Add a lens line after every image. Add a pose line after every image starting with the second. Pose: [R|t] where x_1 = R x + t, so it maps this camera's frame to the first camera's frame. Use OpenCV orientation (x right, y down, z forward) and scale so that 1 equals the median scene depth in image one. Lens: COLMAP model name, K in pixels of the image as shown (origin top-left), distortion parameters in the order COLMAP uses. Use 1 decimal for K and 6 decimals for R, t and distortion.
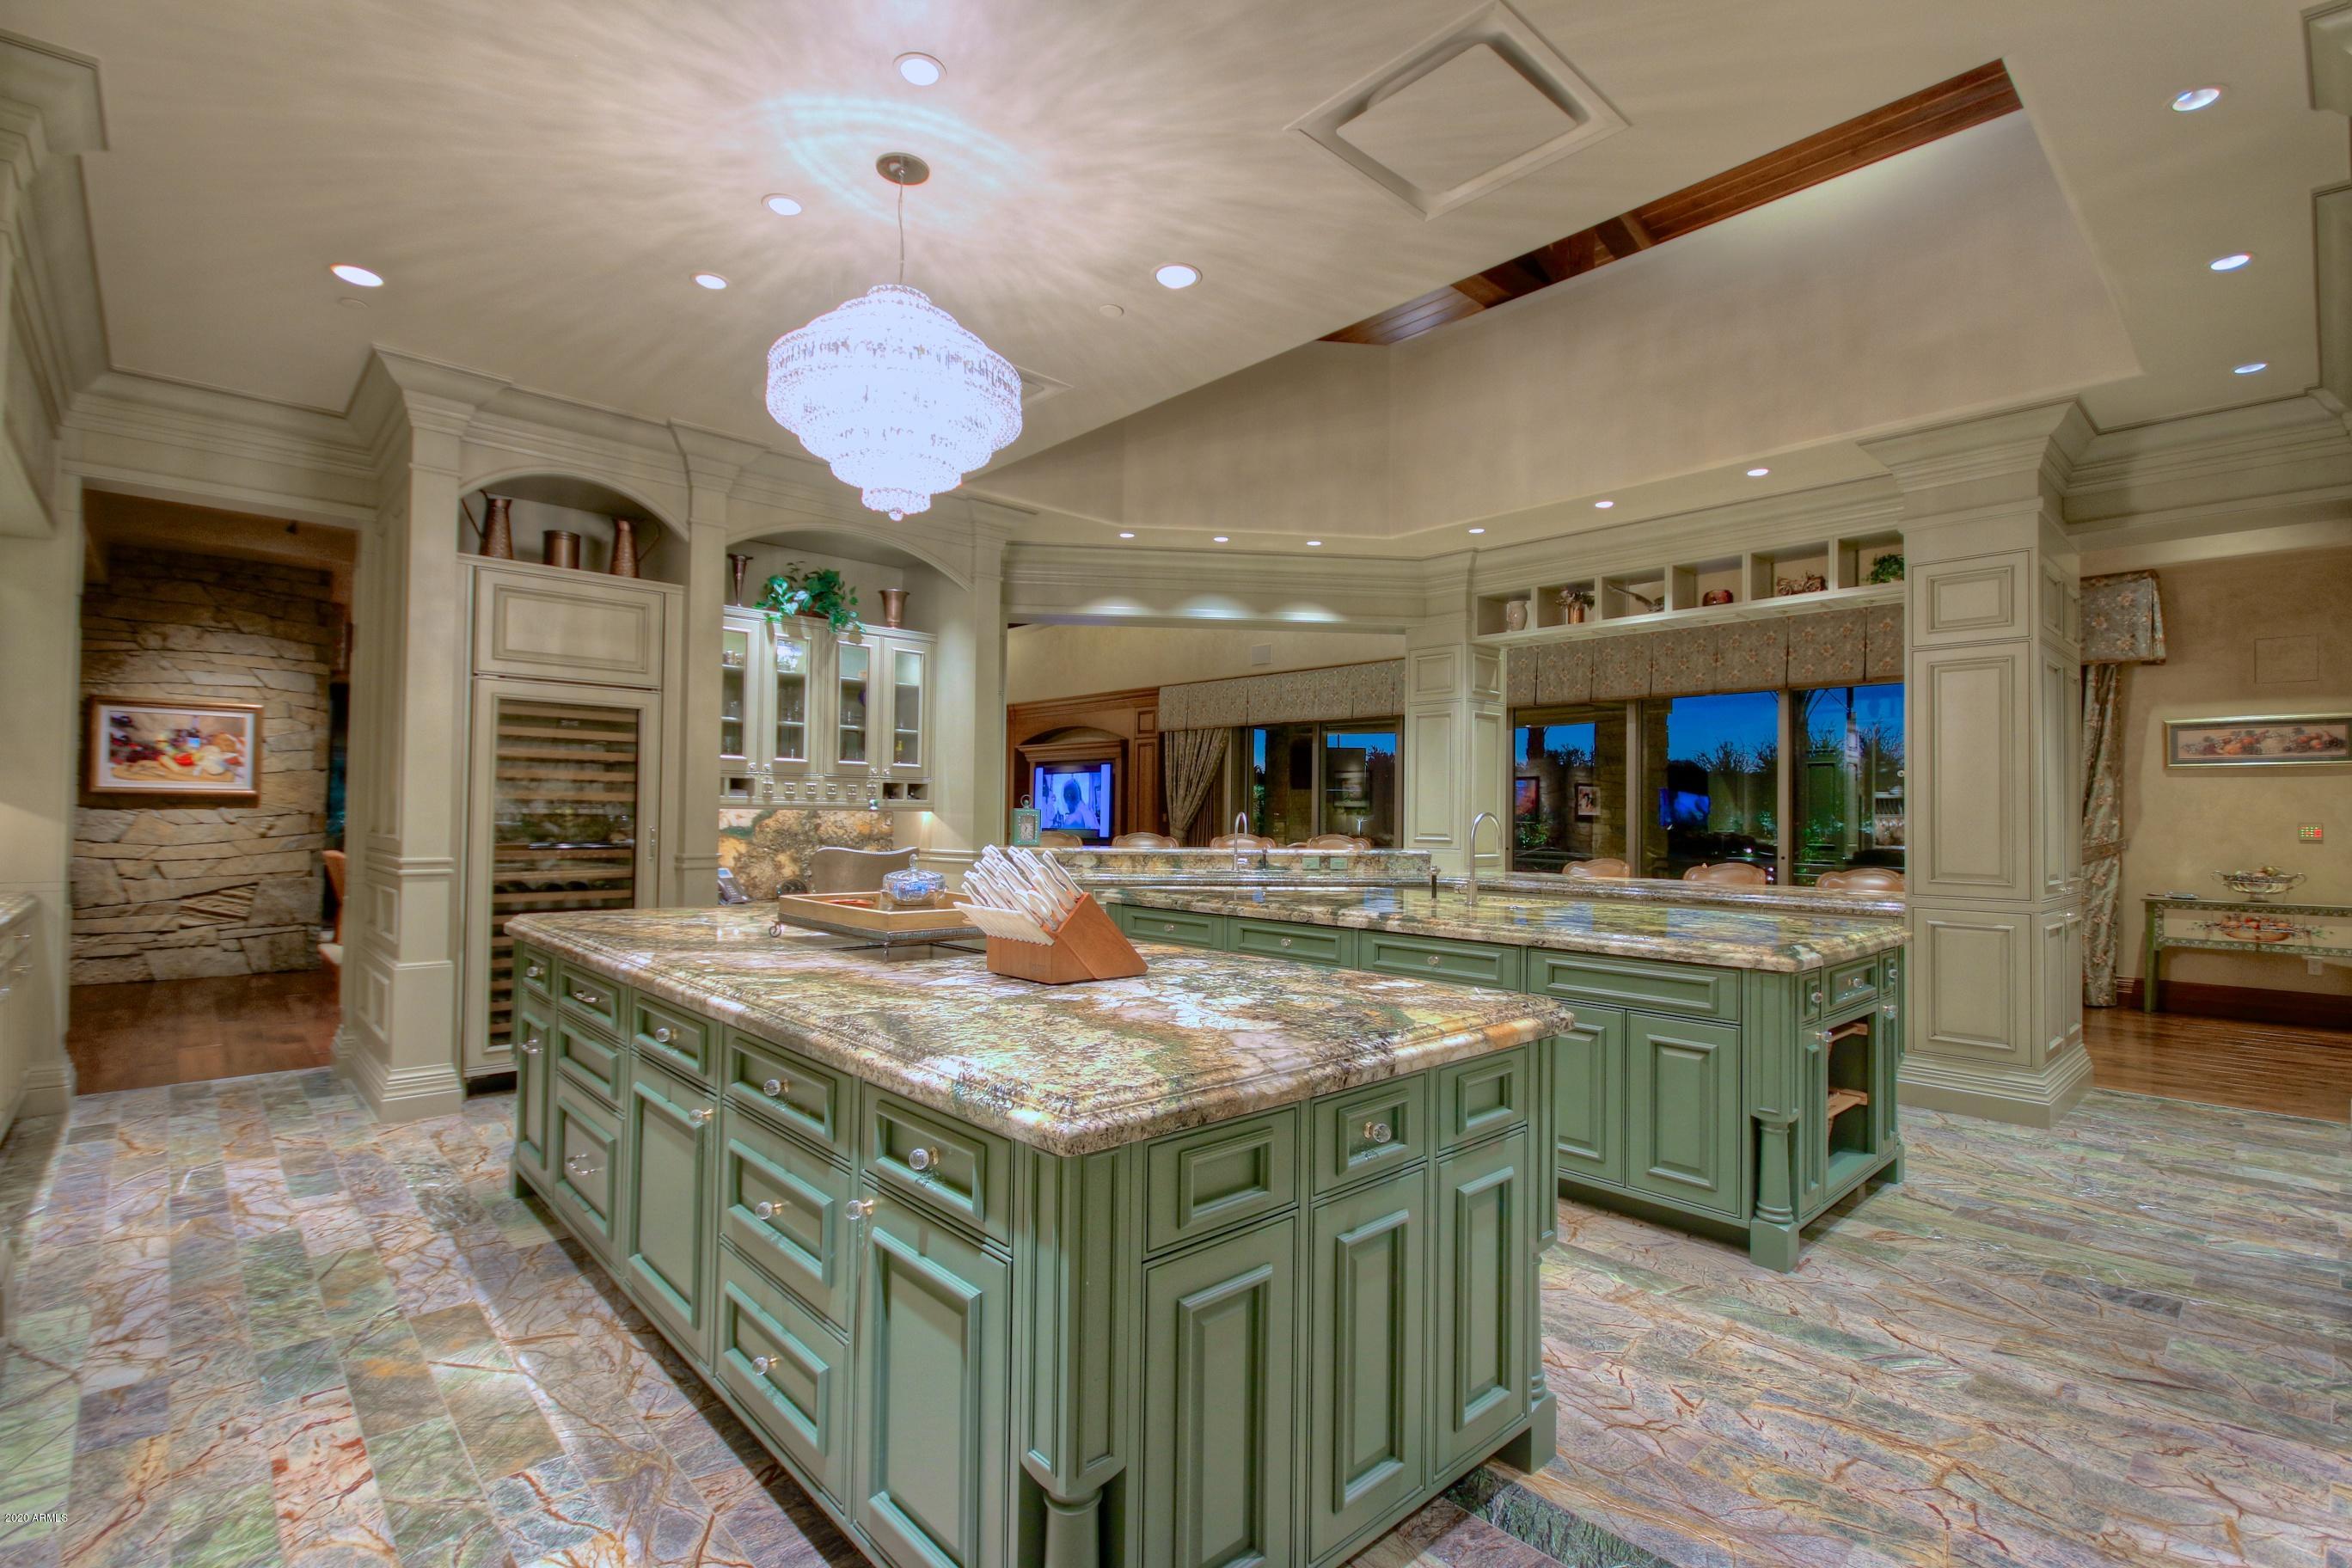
lens RADIAL K [[1084.1, 0, 1173.7], [0, 1084.1, 790.5], [0, 0, 1]] dist [0.002438, -0.017053]
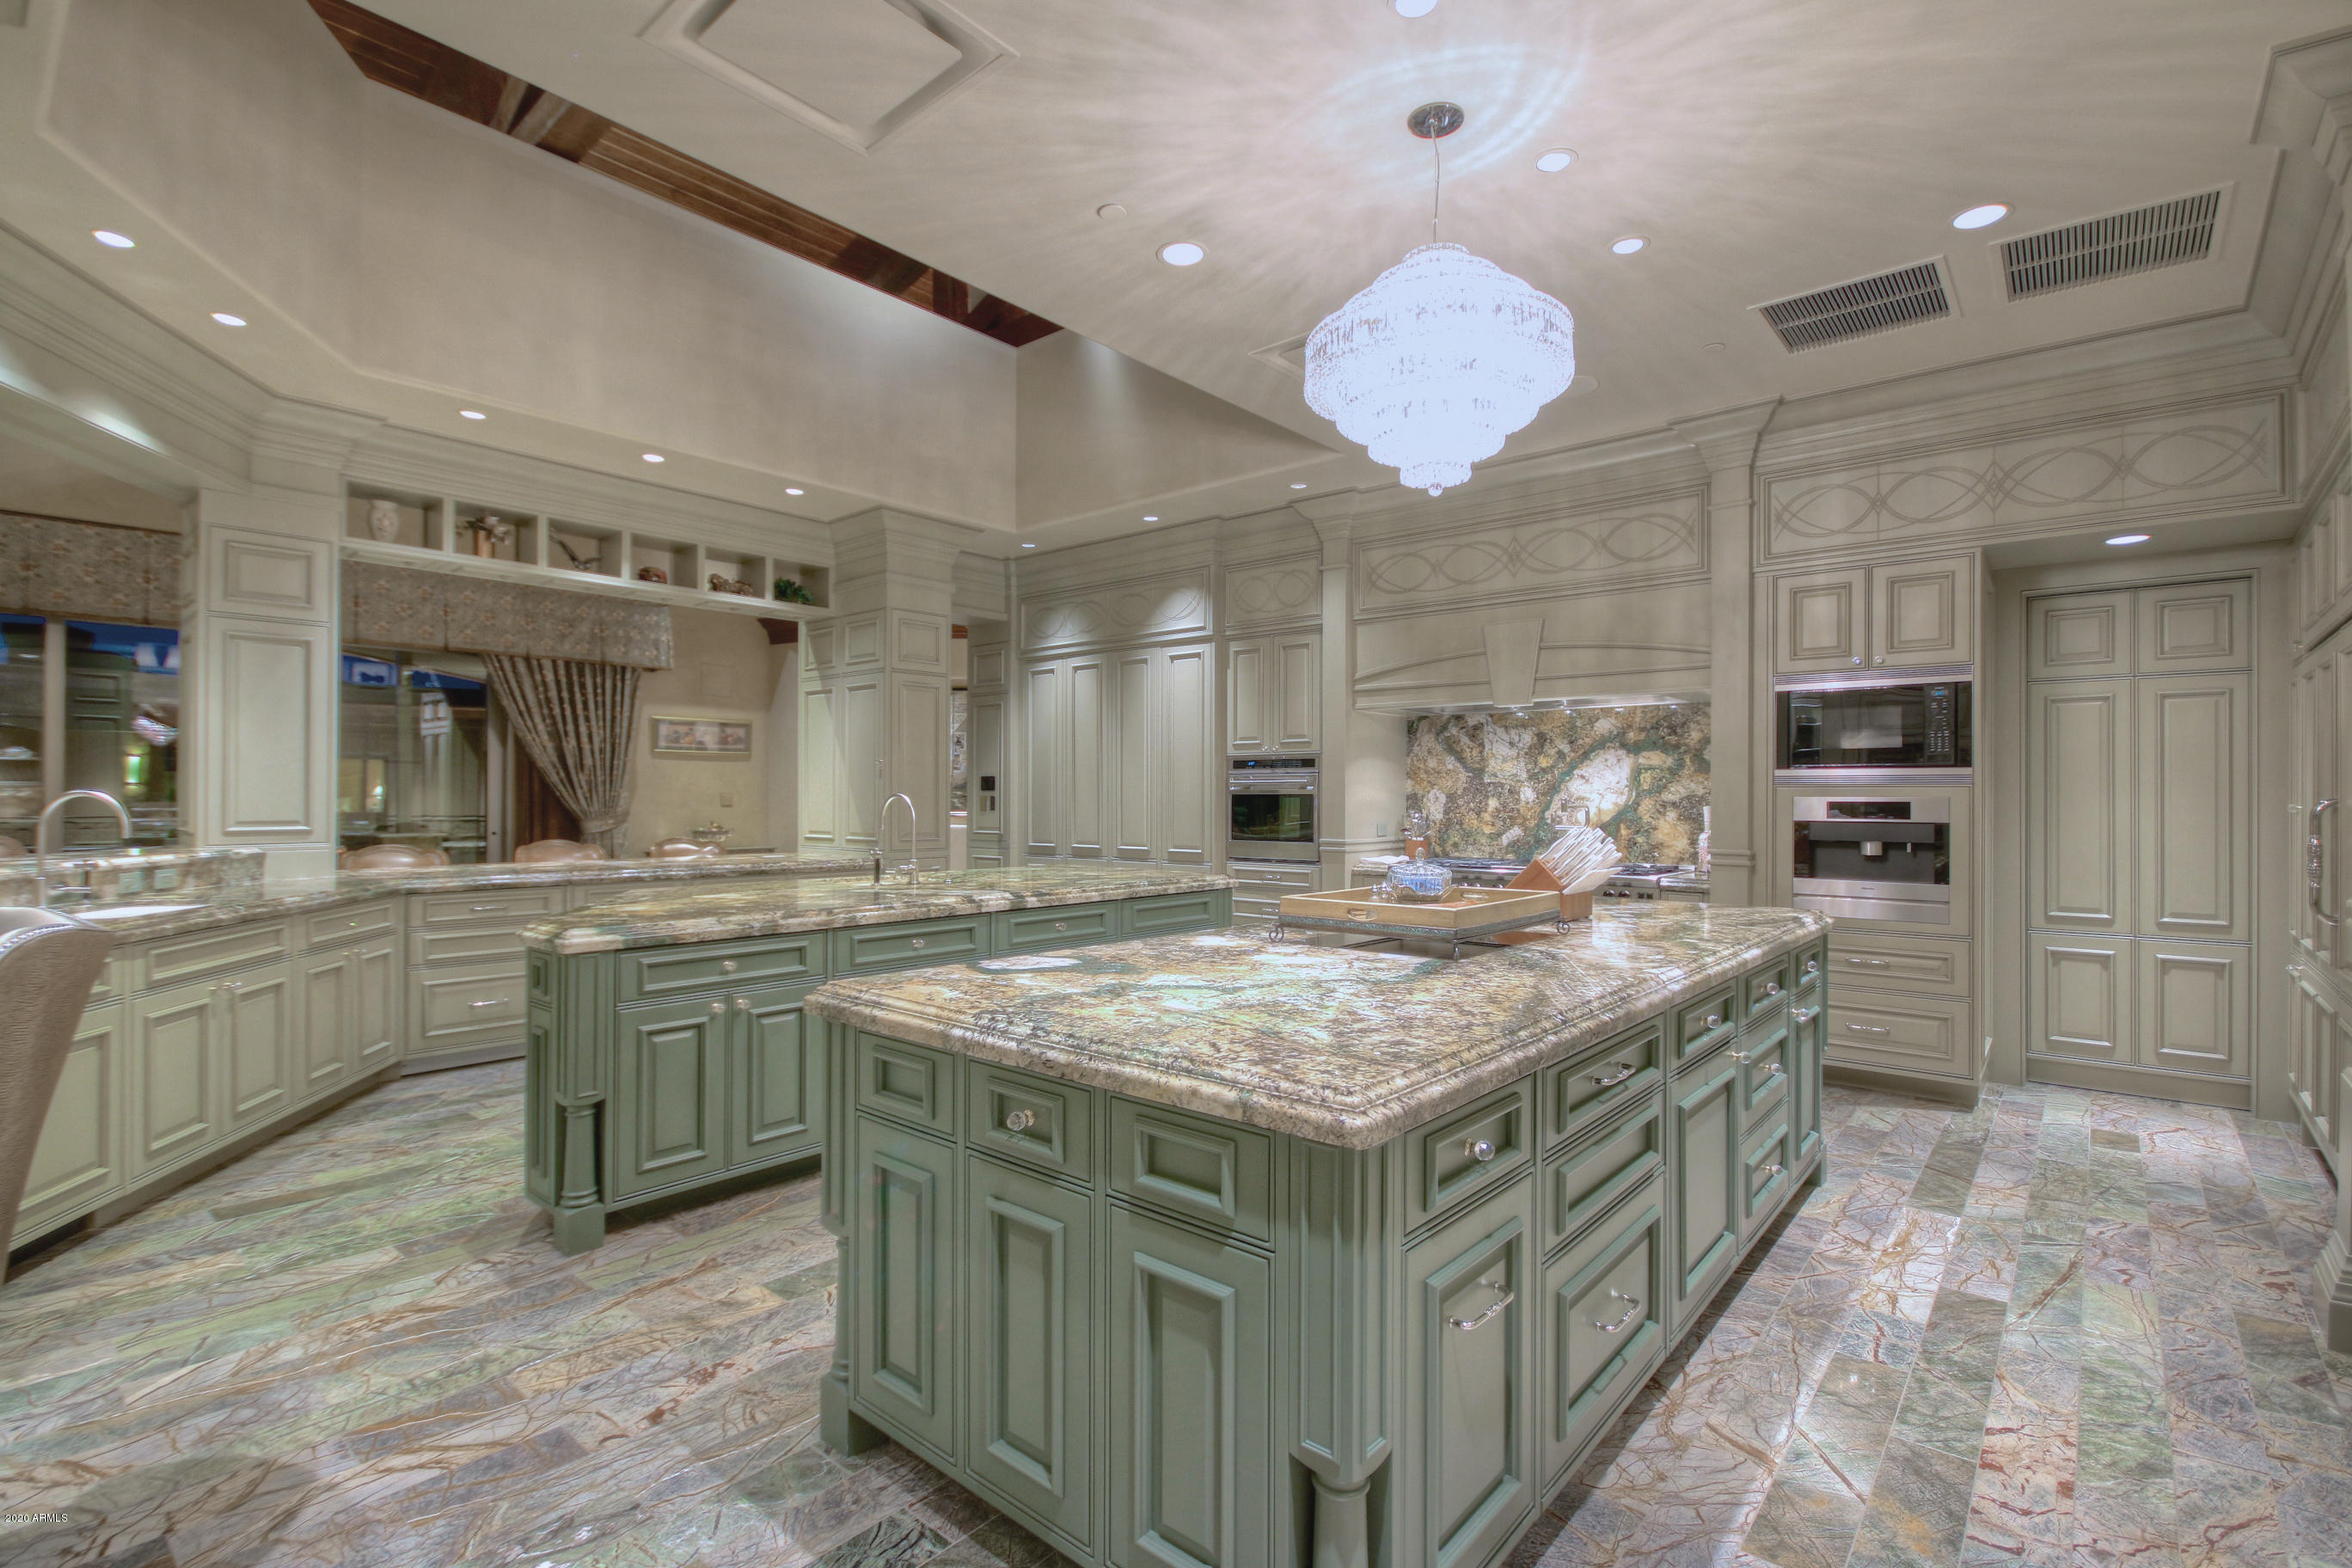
lens RADIAL K [[1084.1, 0, 1173.7], [0, 1084.1, 790.5], [0, 0, 1]] dist [0.002438, -0.017053]
pose [[-0.121110, -0.006265, 0.992619, -1.491038], [-0.027761, 0.999610, 0.002922, 0.014941], [-0.992251, -0.027202, -0.121237, 1.702900]]
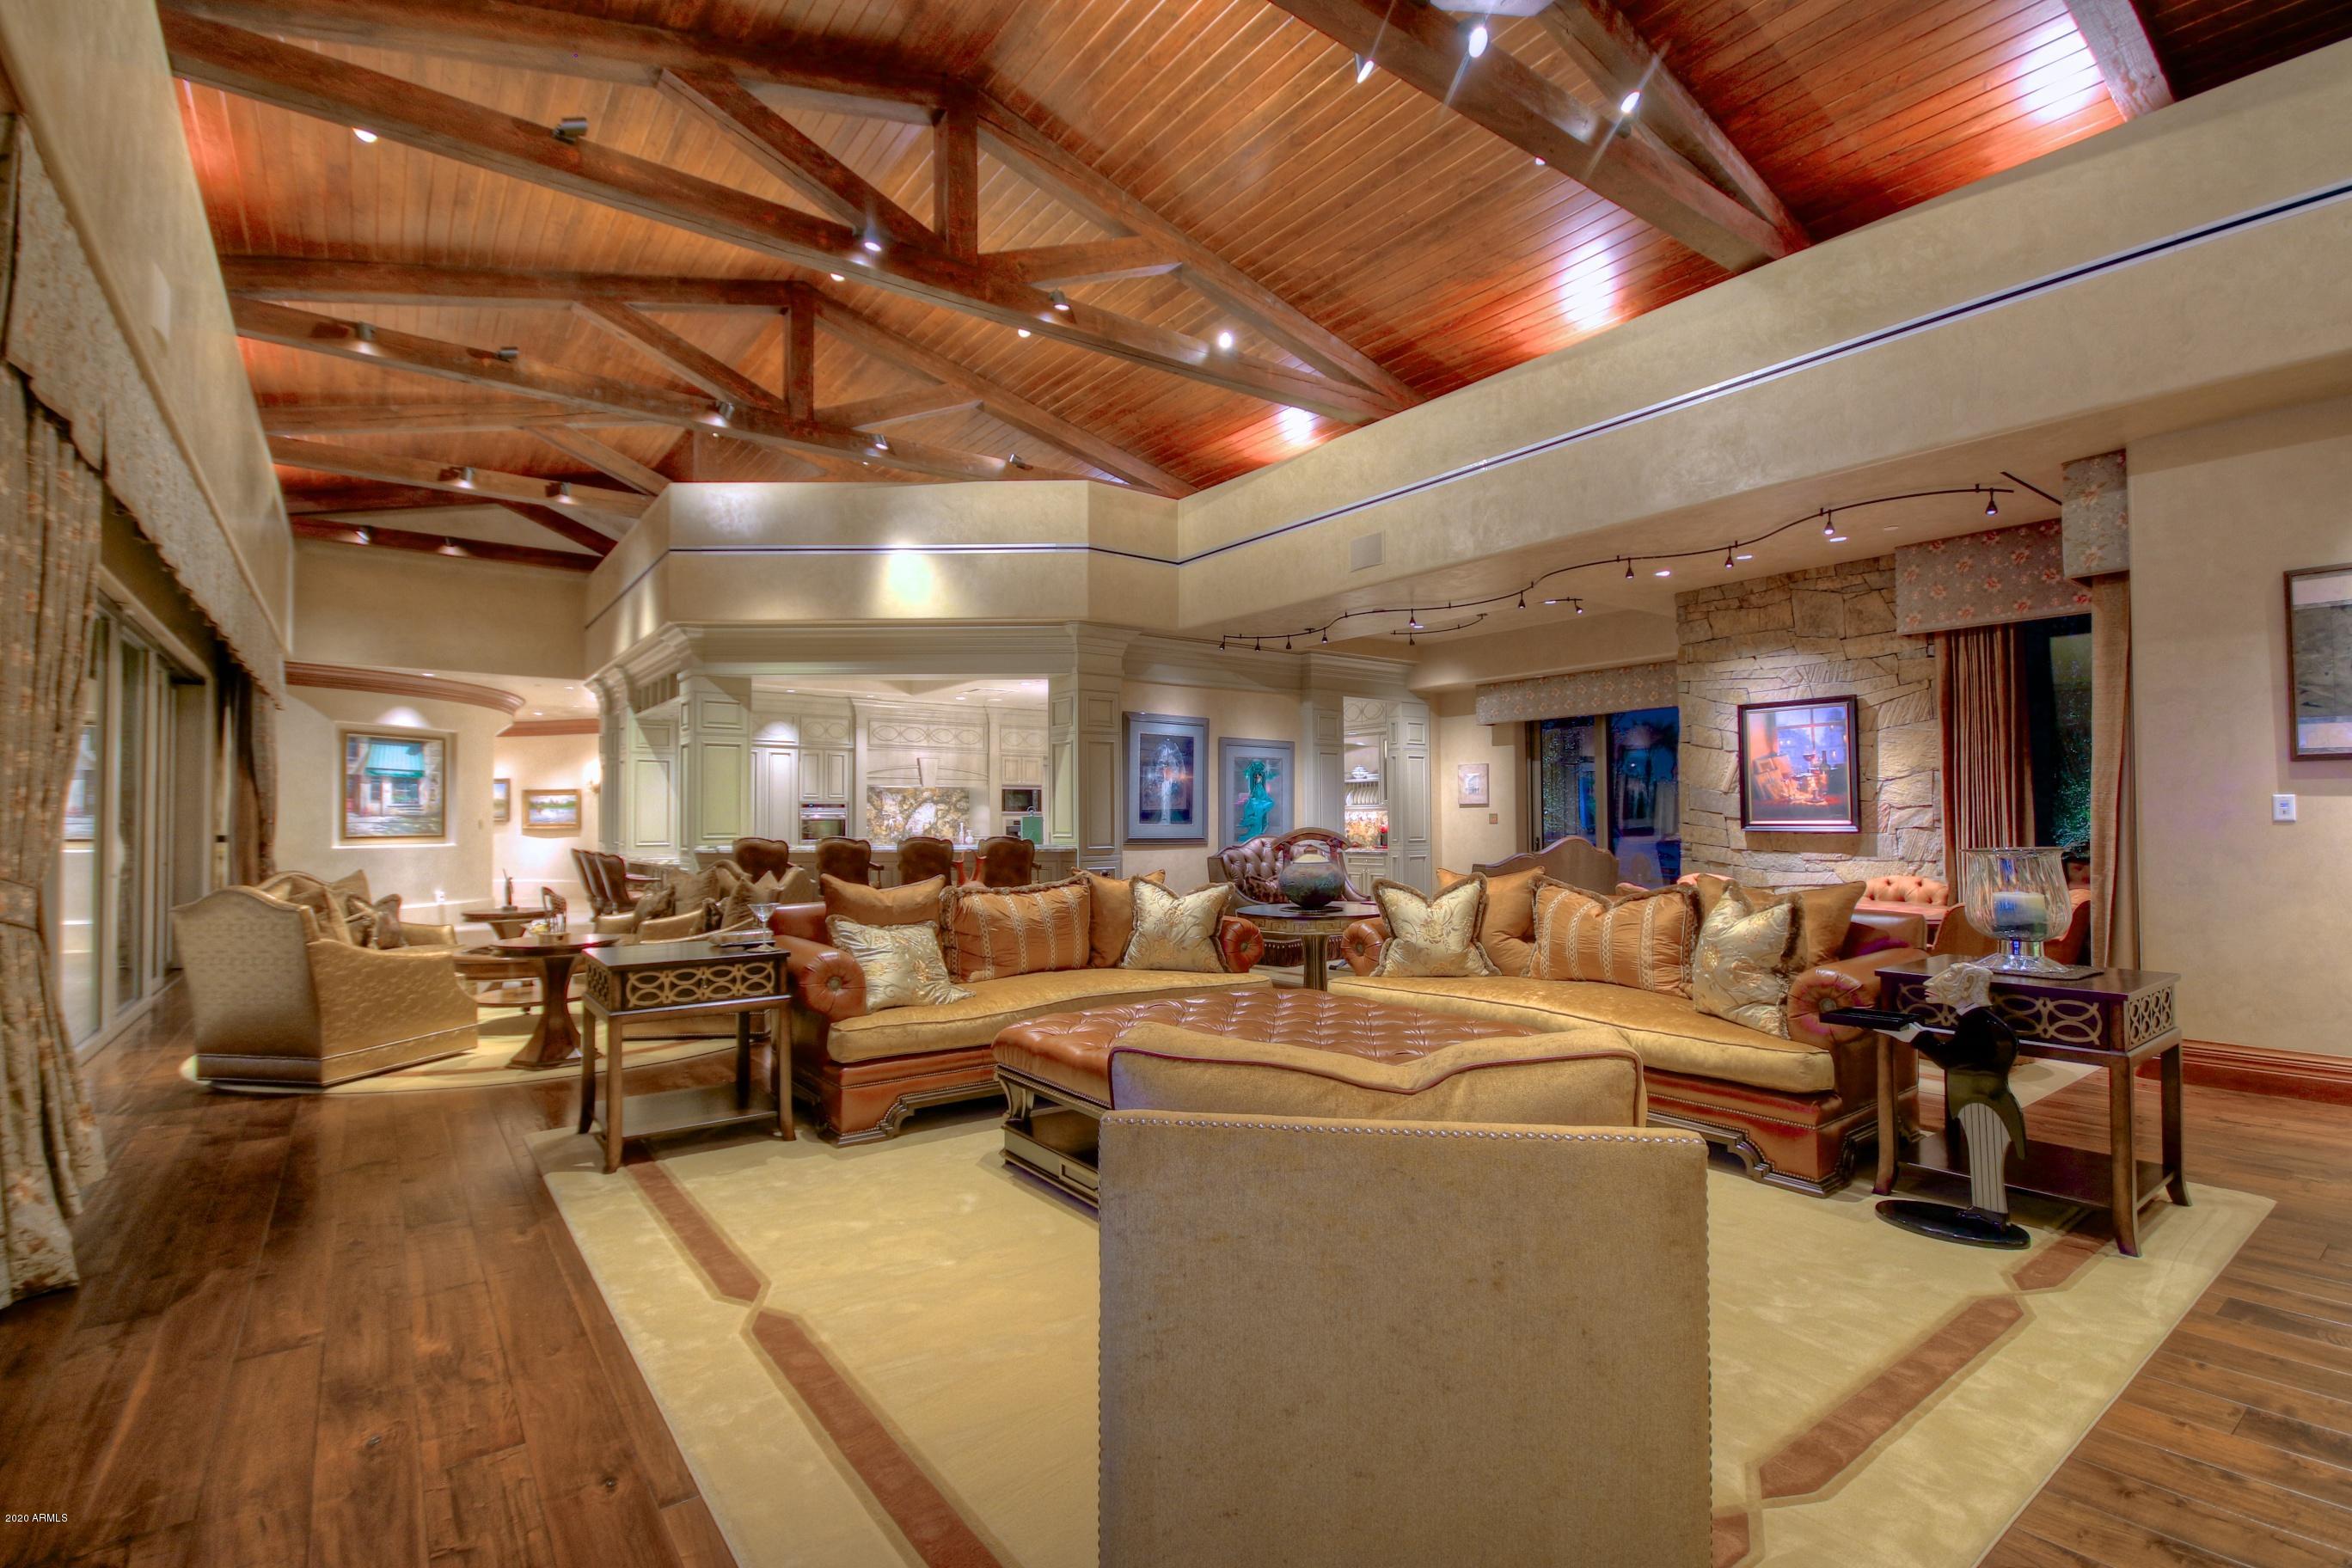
lens RADIAL K [[1084.1, 0, 1173.7], [0, 1084.1, 790.5], [0, 0, 1]] dist [0.002438, -0.017053]
pose [[-0.994788, -0.003991, 0.101890, -1.463767], [-0.009208, 0.998668, -0.050777, 0.083816], [-0.101552, -0.051451, -0.993499, 4.281779]]
